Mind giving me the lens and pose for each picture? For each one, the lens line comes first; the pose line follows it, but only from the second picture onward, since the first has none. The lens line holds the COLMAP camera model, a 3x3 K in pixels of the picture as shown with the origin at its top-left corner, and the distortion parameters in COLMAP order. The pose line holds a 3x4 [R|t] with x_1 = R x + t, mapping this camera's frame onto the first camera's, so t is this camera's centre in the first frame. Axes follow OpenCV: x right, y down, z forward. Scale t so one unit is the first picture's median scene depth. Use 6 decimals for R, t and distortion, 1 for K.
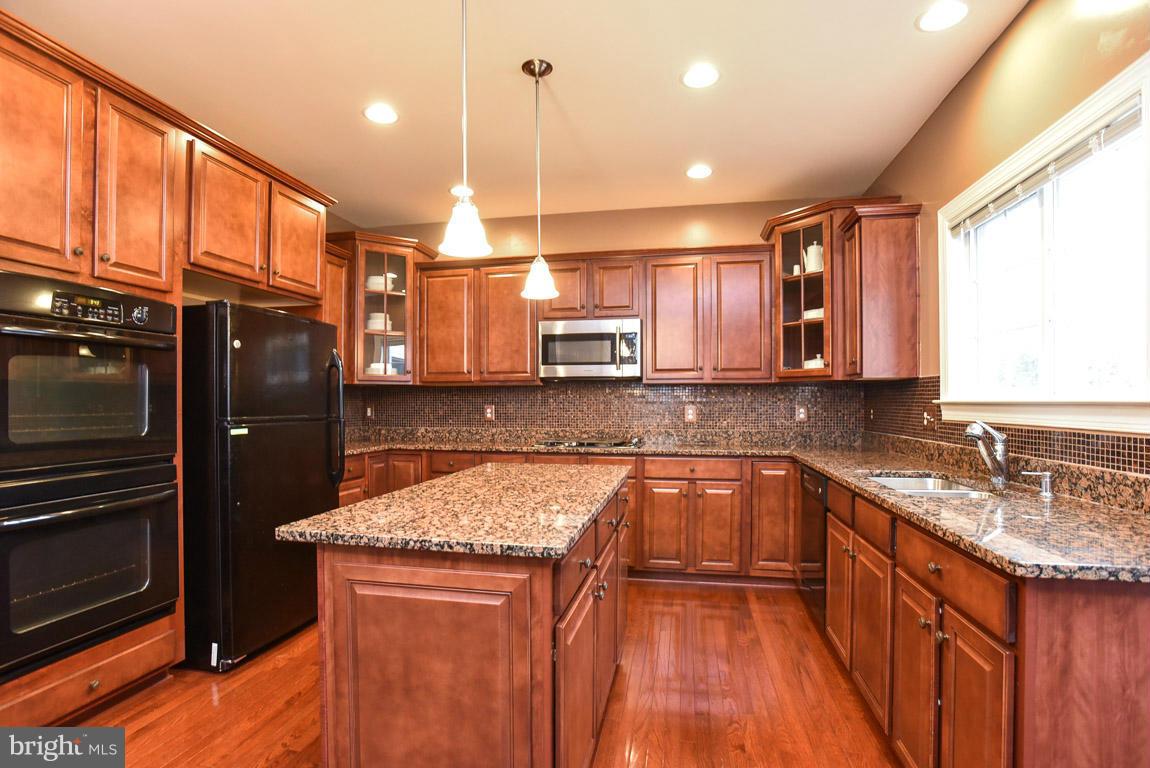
lens RADIAL K [[569.1, 0, 568.3], [0, 569.1, 401.5], [0, 0, 1]] dist [-0.045768, 0.019293]
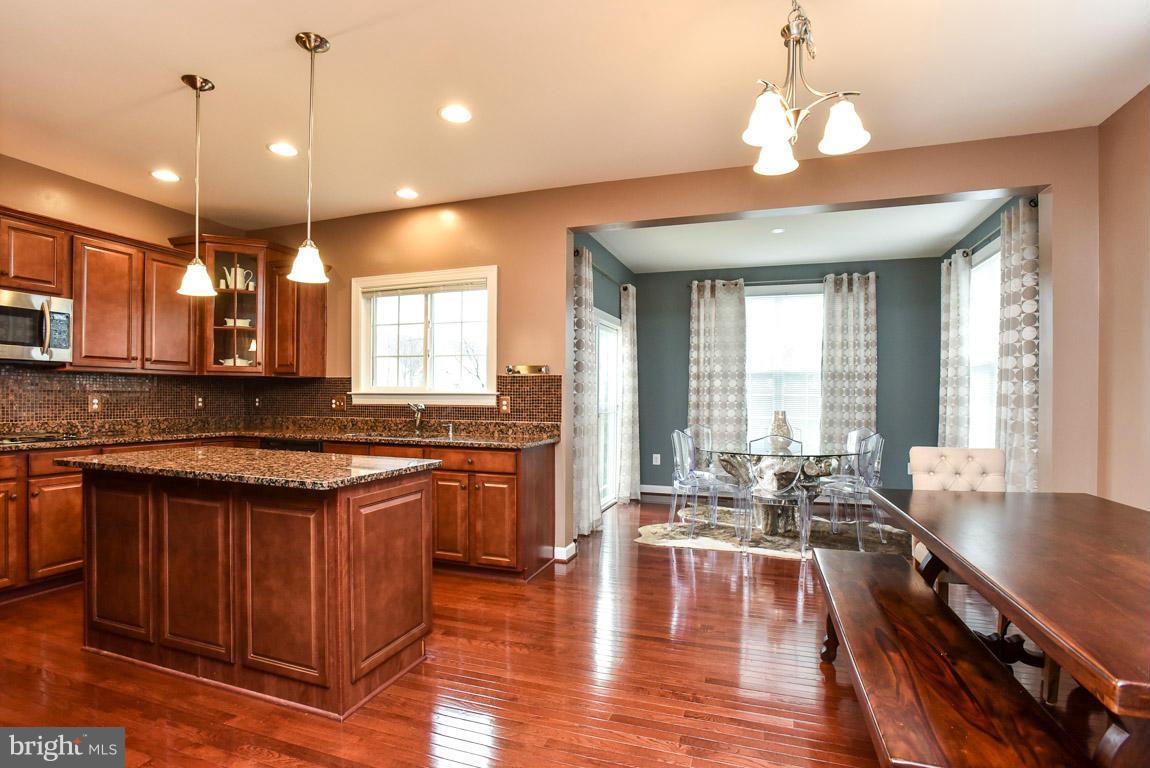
lens RADIAL K [[569.1, 0, 564.7], [0, 569.1, 399.7], [0, 0, 1]] dist [-0.045768, 0.019293]
pose [[0.149749, -0.001090, 0.988723, -0.654853], [-0.007582, 0.999969, 0.002250, 0.008152], [-0.988695, -0.007834, 0.149736, 0.083252]]
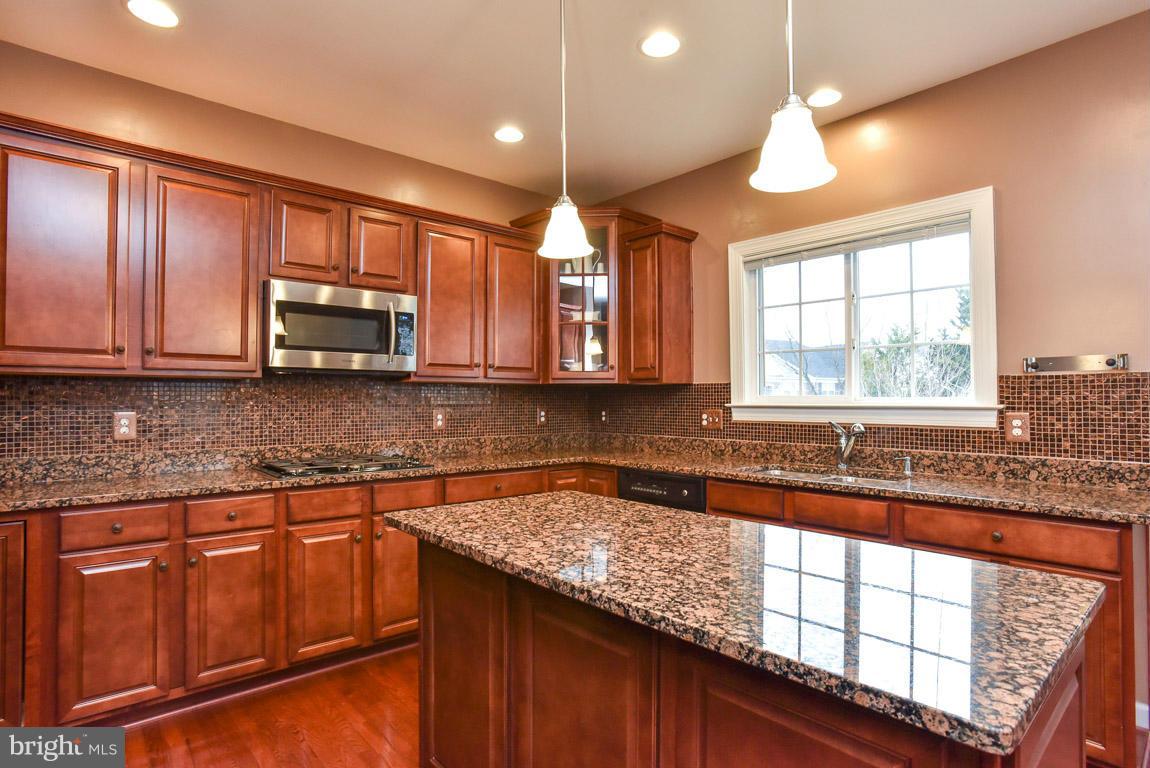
lens RADIAL K [[598.8, 0, 570.3], [0, 598.8, 390.6], [0, 0, 1]] dist [-0.046748, 0.004017]
pose [[0.603054, 0.014591, 0.797567, -0.393266], [-0.001785, 0.999855, -0.016942, -0.006161], [-0.797699, 0.008794, 0.602992, 0.365279]]
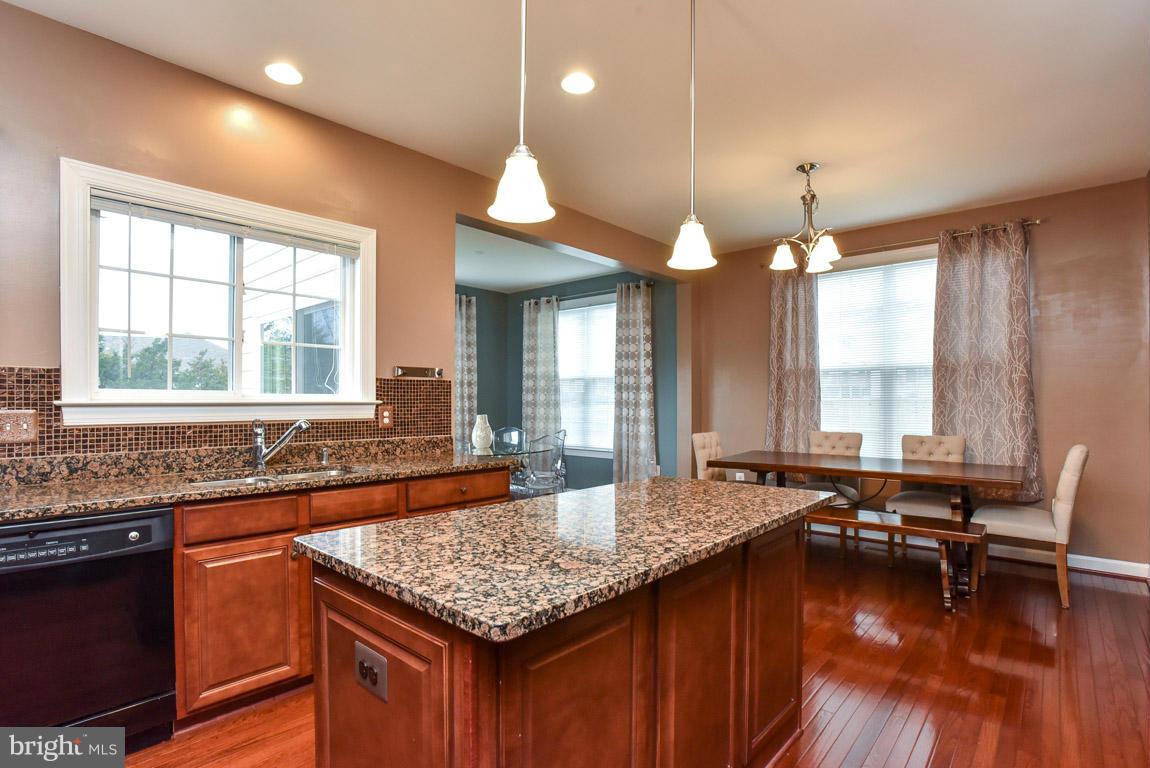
lens RADIAL K [[569.1, 0, 573.5], [0, 569.1, 394.9], [0, 0, 1]] dist [-0.045768, 0.019293]
pose [[-0.866565, 0.002169, 0.499060, -0.244301], [-0.002211, 0.999964, -0.008186, -0.004454], [-0.499060, -0.008198, -0.866529, 0.942613]]
